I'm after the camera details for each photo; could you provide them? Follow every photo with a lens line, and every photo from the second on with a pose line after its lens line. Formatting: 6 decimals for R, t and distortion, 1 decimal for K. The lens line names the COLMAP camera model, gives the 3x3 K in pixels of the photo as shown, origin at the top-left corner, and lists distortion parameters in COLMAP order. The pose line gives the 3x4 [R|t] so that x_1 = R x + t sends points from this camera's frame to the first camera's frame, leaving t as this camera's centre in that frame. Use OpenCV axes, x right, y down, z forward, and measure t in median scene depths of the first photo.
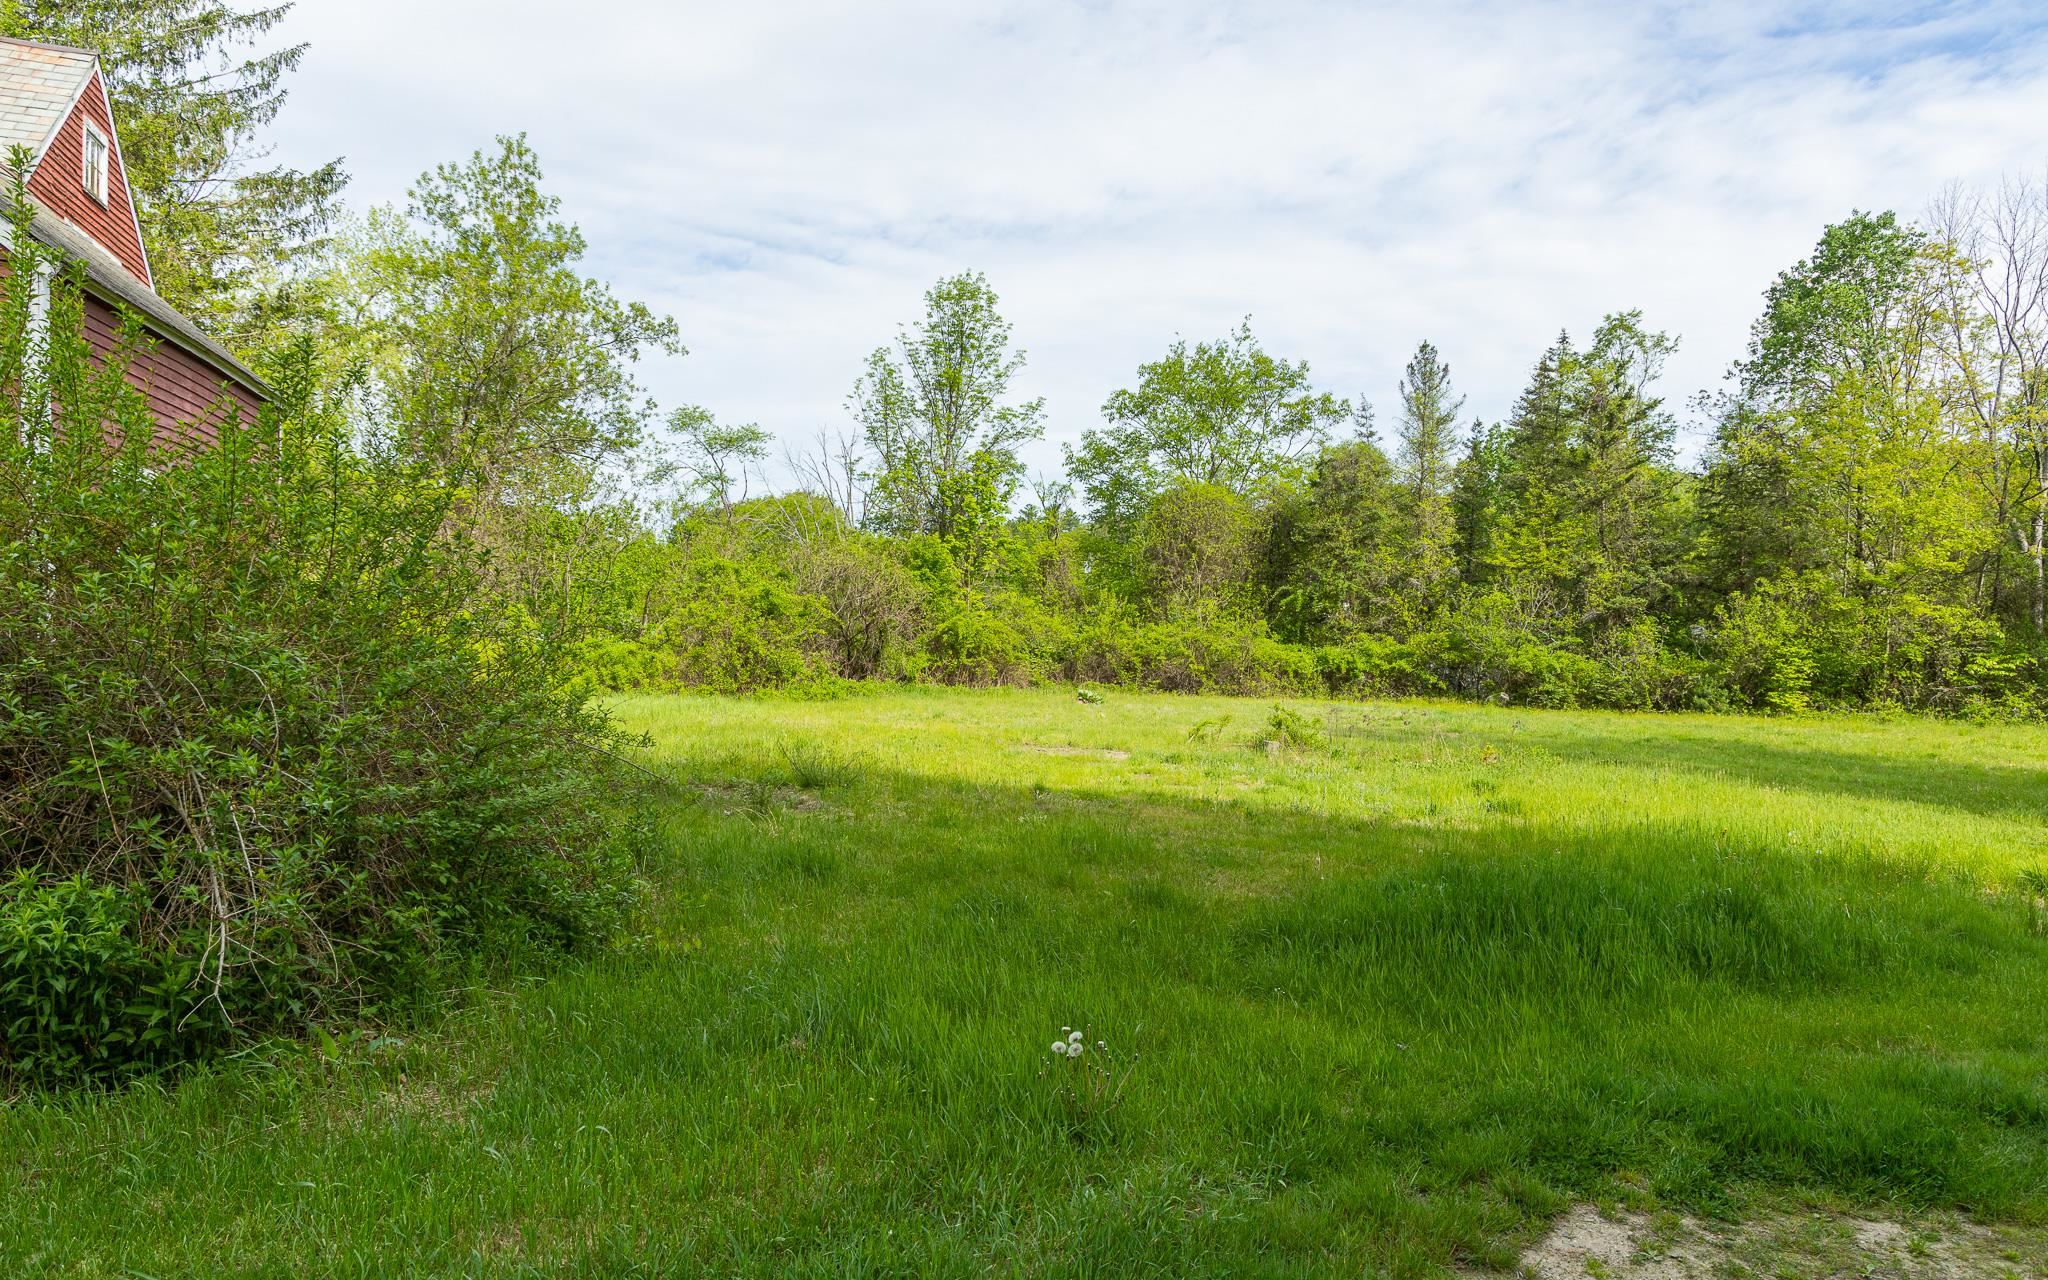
lens RADIAL K [[1398.9, 0, 1039.5], [0, 1398.9, 628.0], [0, 0, 1]] dist [0.014473, -0.001386]
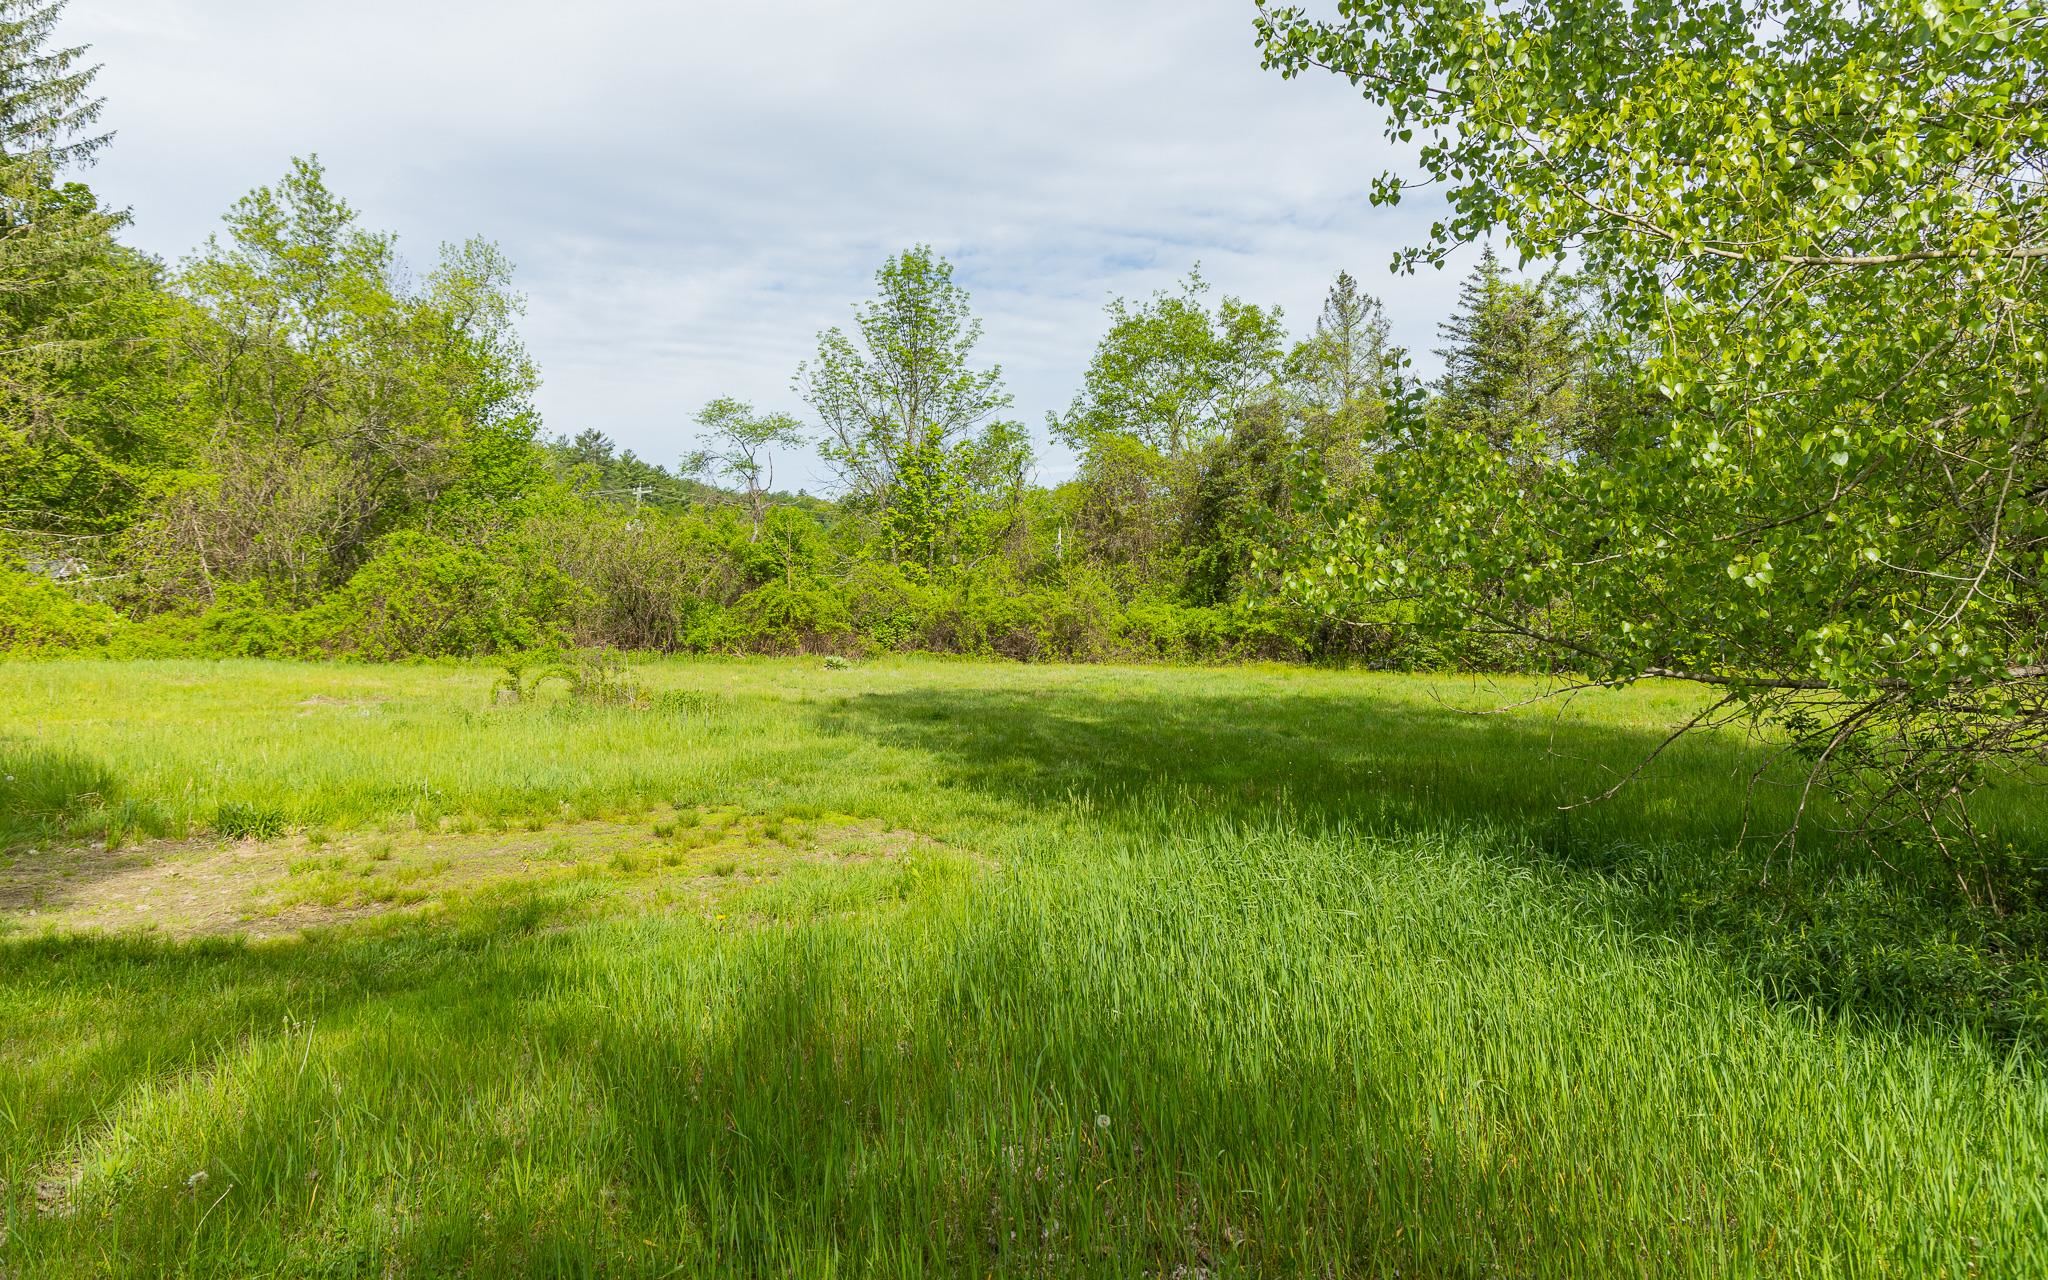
lens RADIAL K [[1398.9, 0, 1026.3], [0, 1398.9, 610.0], [0, 0, 1]] dist [0.014473, -0.001386]
pose [[0.964108, -0.026766, -0.264158, 0.330286], [0.025341, 0.999640, -0.008800, 0.018995], [0.264298, 0.001790, 0.964439, 0.072360]]
